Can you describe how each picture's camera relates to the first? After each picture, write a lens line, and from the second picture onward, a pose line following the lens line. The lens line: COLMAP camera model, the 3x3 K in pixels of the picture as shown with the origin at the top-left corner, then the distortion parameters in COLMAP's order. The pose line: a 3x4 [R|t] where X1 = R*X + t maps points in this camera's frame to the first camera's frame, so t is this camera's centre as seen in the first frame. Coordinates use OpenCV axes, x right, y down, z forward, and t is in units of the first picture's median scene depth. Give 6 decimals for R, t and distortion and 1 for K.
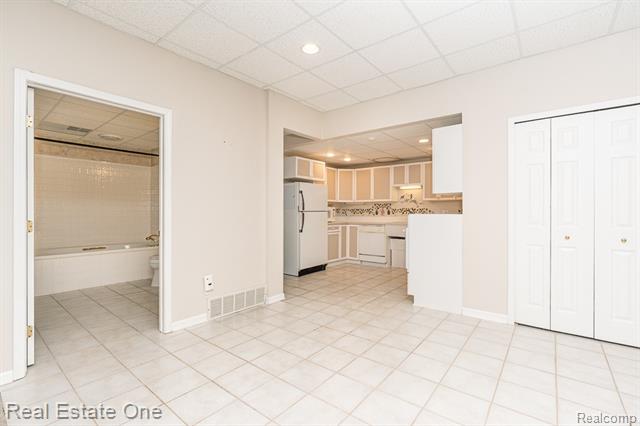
lens RADIAL K [[294.9, 0, 315.1], [0, 294.9, 204.9], [0, 0, 1]] dist [0.000470, 0.000352]
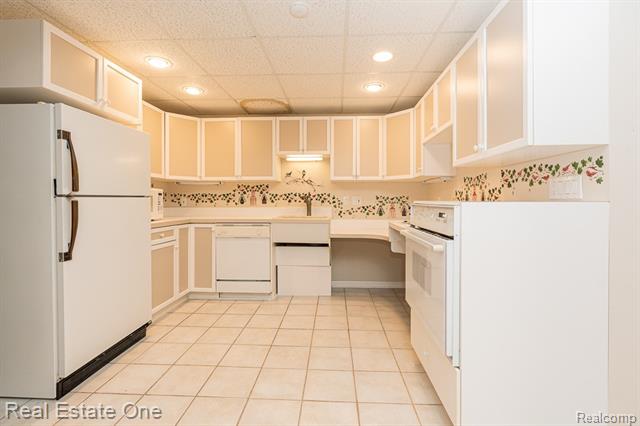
lens RADIAL K [[294.9, 0, 315.1], [0, 294.9, 204.9], [0, 0, 1]] dist [0.000470, 0.000352]
pose [[0.810187, -0.006540, 0.586135, -0.013207], [-0.016527, 0.999285, 0.033995, 0.014050], [-0.585939, -0.037230, 0.809500, 0.484575]]
